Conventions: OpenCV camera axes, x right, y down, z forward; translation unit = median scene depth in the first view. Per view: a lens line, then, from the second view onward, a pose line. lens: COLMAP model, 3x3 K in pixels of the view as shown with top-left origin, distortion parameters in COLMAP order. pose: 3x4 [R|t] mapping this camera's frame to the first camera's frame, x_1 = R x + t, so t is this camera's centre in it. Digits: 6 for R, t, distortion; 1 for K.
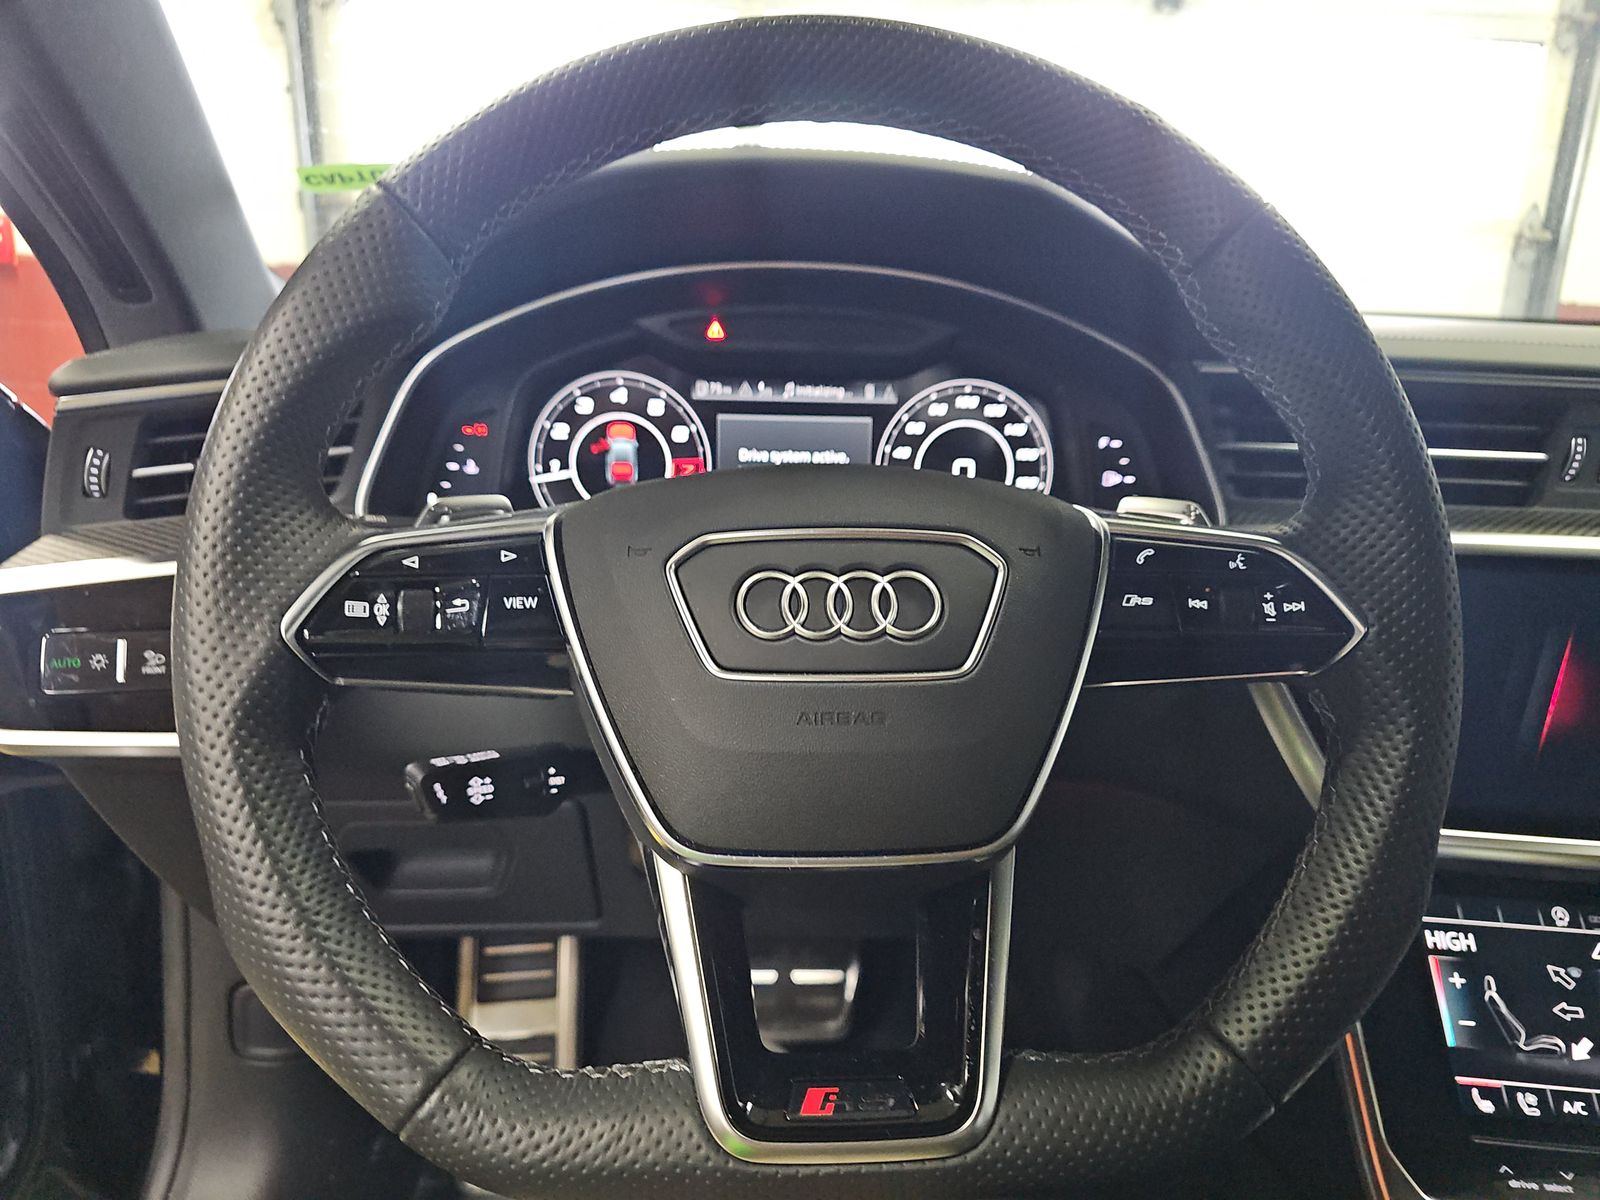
lens RADIAL K [[992.5, 0, 800.0], [0, 992.5, 600.0], [0, 0, 1]] dist [-0.032506, -0.004377]
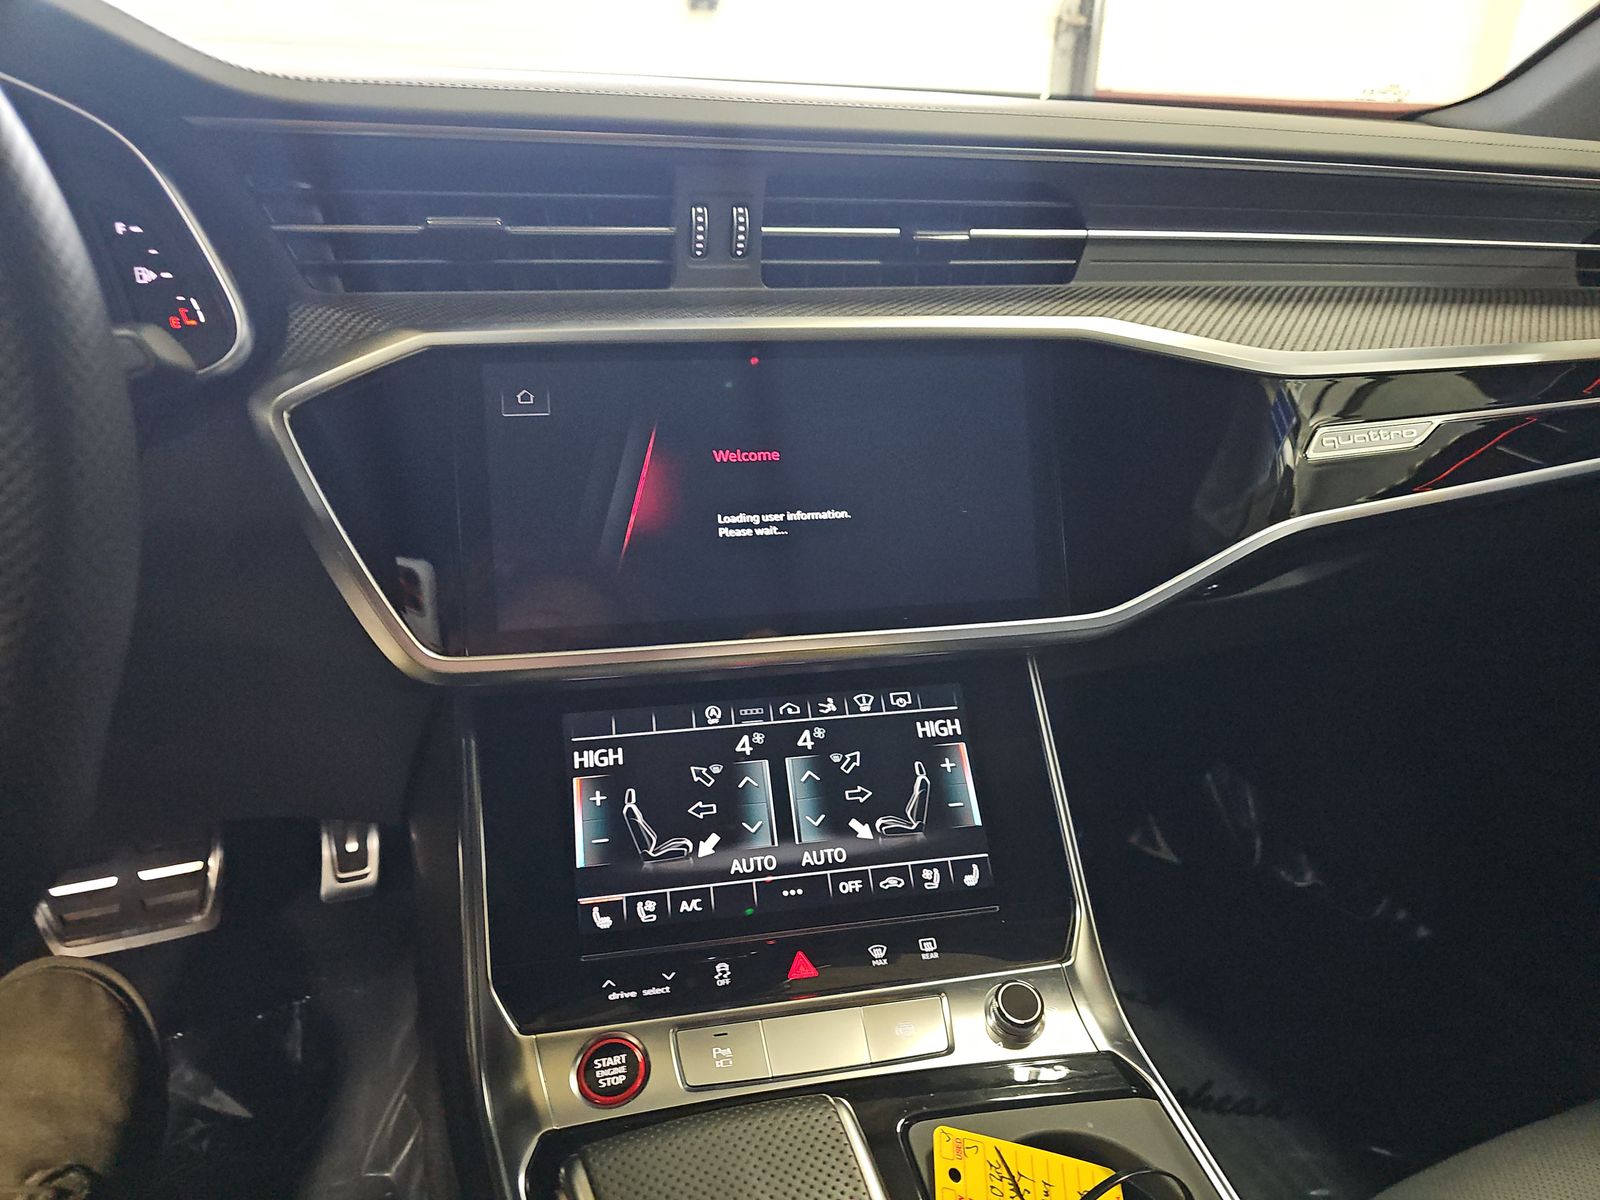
lens RADIAL K [[992.5, 0, 800.0], [0, 992.5, 600.0], [0, 0, 1]] dist [-0.032506, -0.004377]
pose [[0.935737, -0.143479, 0.322196, 0.524675], [0.079000, 0.975568, 0.205002, 0.010603], [-0.343737, -0.166375, 0.924210, 0.045234]]
